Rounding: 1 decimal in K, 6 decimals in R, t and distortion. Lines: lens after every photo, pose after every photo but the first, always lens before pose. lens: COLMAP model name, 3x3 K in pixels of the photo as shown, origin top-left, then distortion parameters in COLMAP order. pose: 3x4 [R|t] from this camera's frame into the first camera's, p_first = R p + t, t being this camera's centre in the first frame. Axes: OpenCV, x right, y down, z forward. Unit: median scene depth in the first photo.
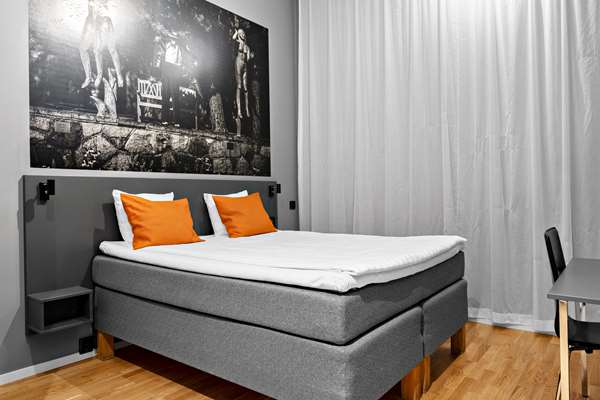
lens RADIAL K [[415.8, 0, 302.0], [0, 415.8, 197.3], [0, 0, 1]] dist [-0.003102, -0.001062]
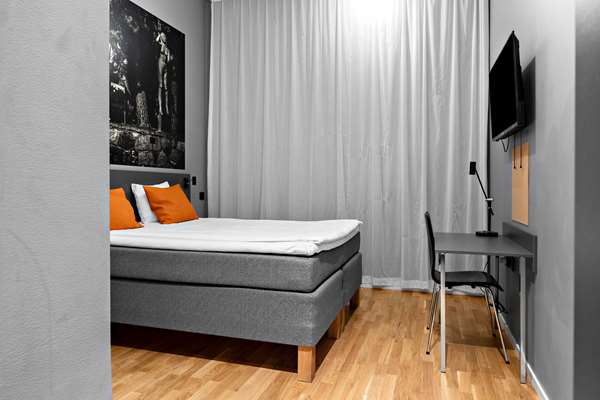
lens RADIAL K [[404.9, 0, 298.5], [0, 404.9, 191.6], [0, 0, 1]] dist [-0.000969, 0.000154]
pose [[0.945090, 0.016124, 0.326412, -0.180622], [-0.017006, 0.999855, -0.000152, 0.004206], [-0.326367, -0.005407, 0.945228, -0.137491]]
